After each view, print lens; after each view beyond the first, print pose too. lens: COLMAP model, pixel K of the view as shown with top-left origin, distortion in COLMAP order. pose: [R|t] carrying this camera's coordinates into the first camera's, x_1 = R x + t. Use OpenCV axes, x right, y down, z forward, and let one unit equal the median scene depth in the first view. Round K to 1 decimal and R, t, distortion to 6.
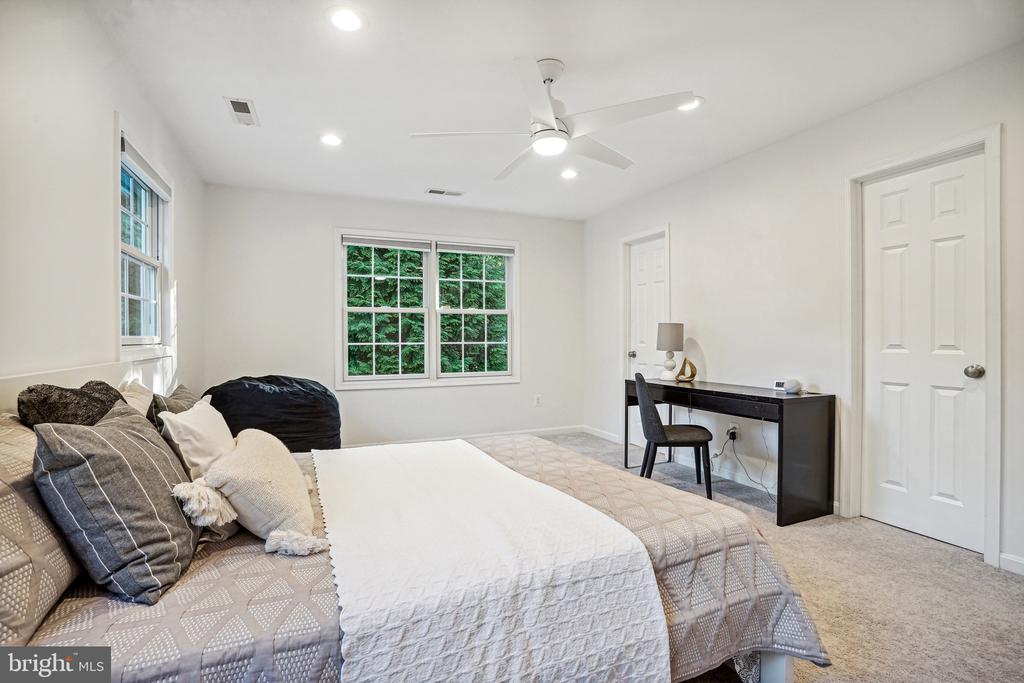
lens RADIAL K [[477.0, 0, 512.0], [0, 477.0, 341.5], [0, 0, 1]] dist [-0.042731, -0.000336]
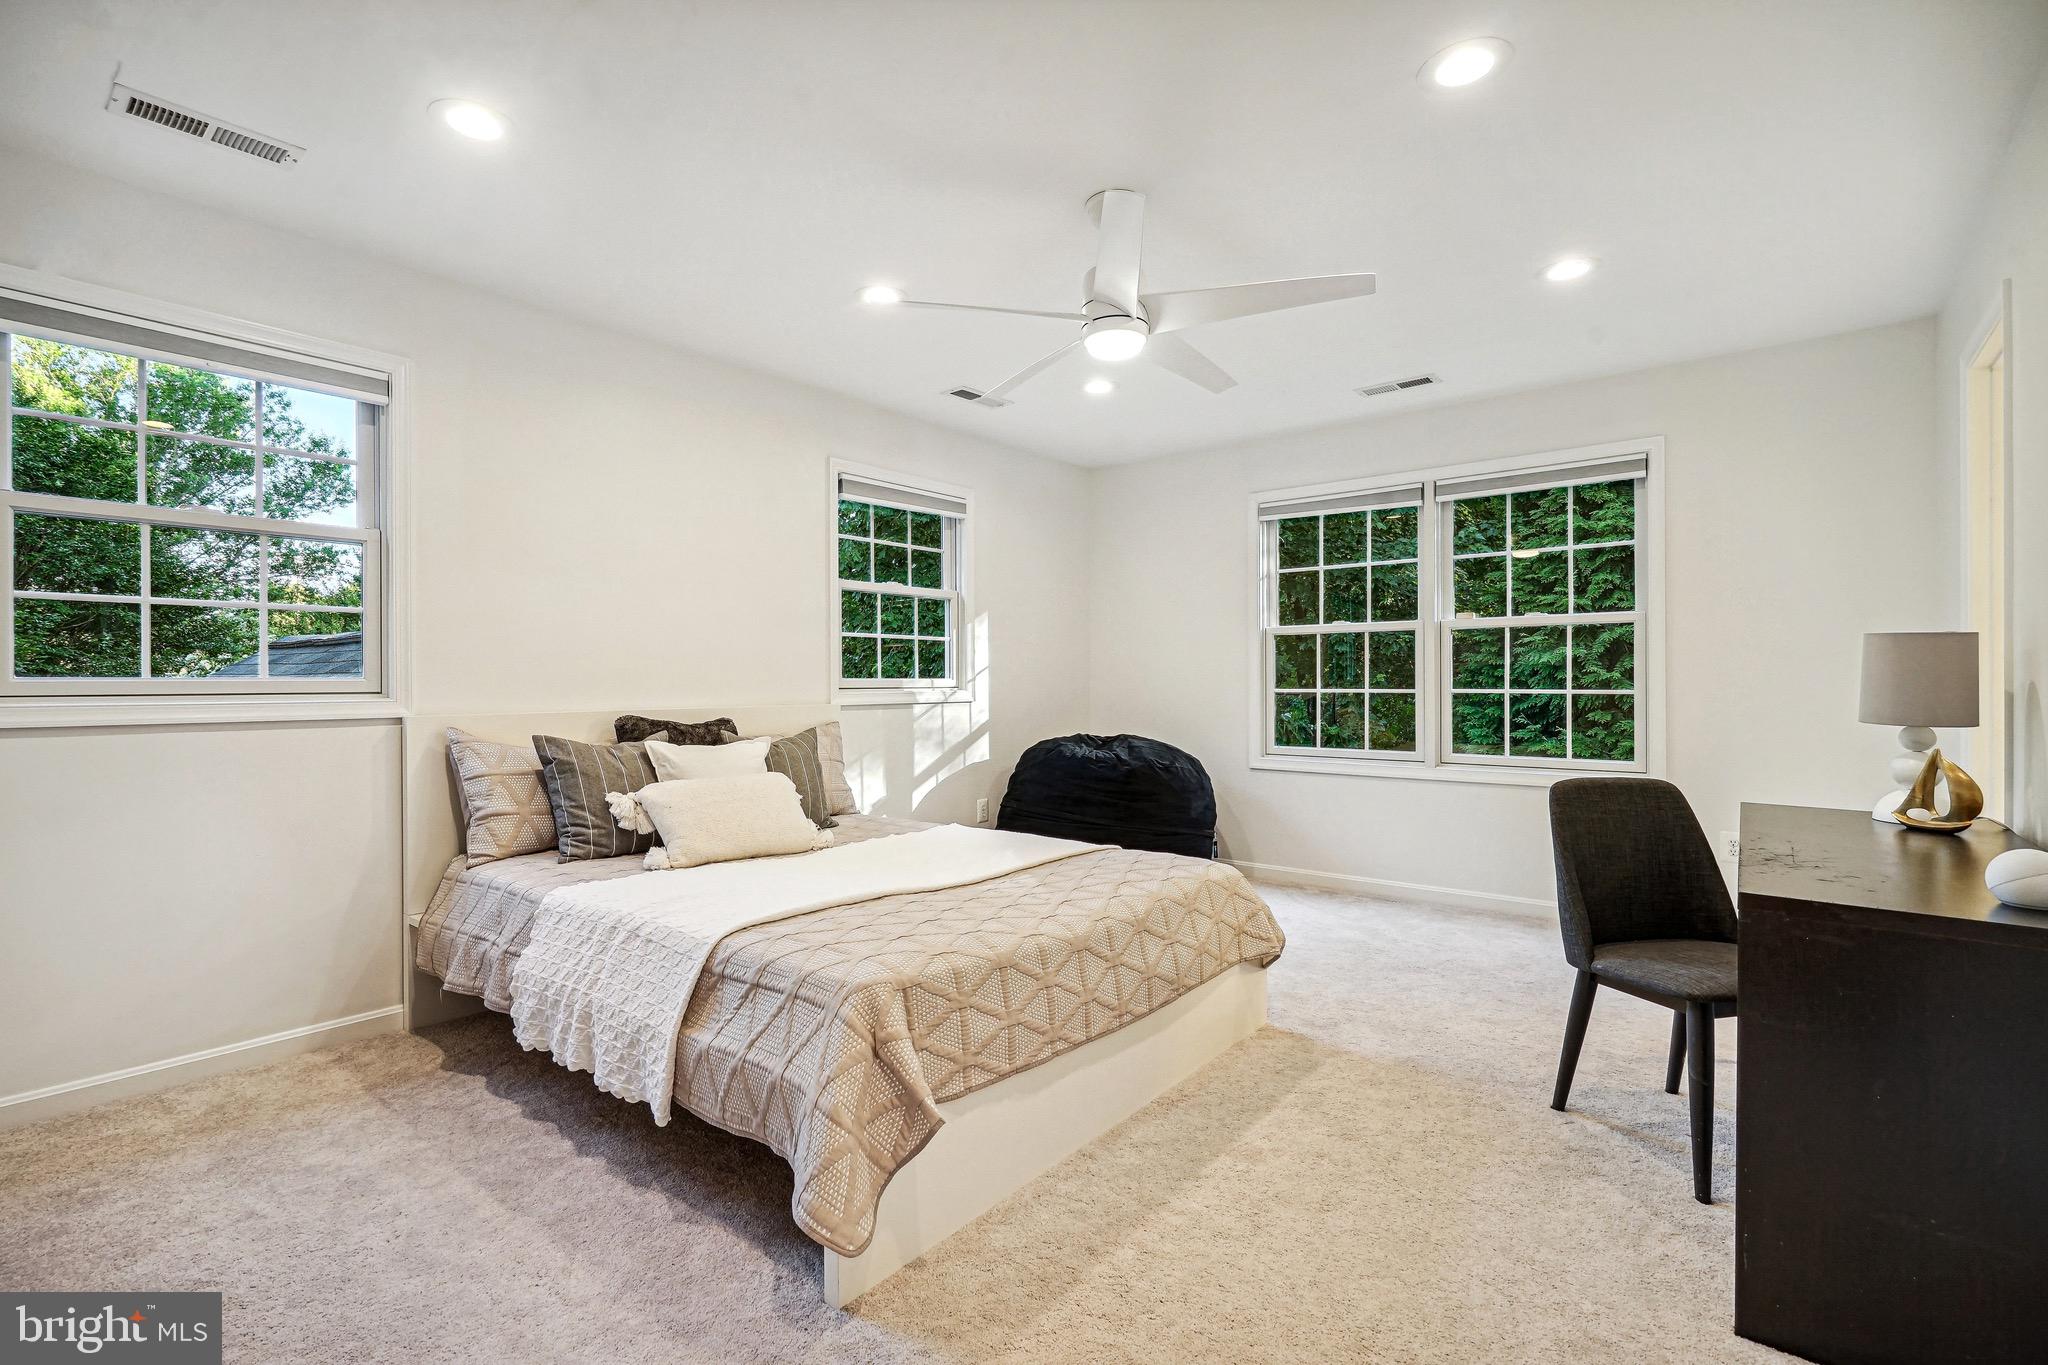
lens RADIAL K [[941.5, 0, 1022.0], [0, 941.5, 698.0], [0, 0, 1]] dist [-0.017239, -0.000031]
pose [[0.449735, 0.017550, -0.892990, 0.521954], [-0.005855, 0.999843, 0.016701, -0.003426], [0.893143, -0.002283, 0.449767, 0.198875]]
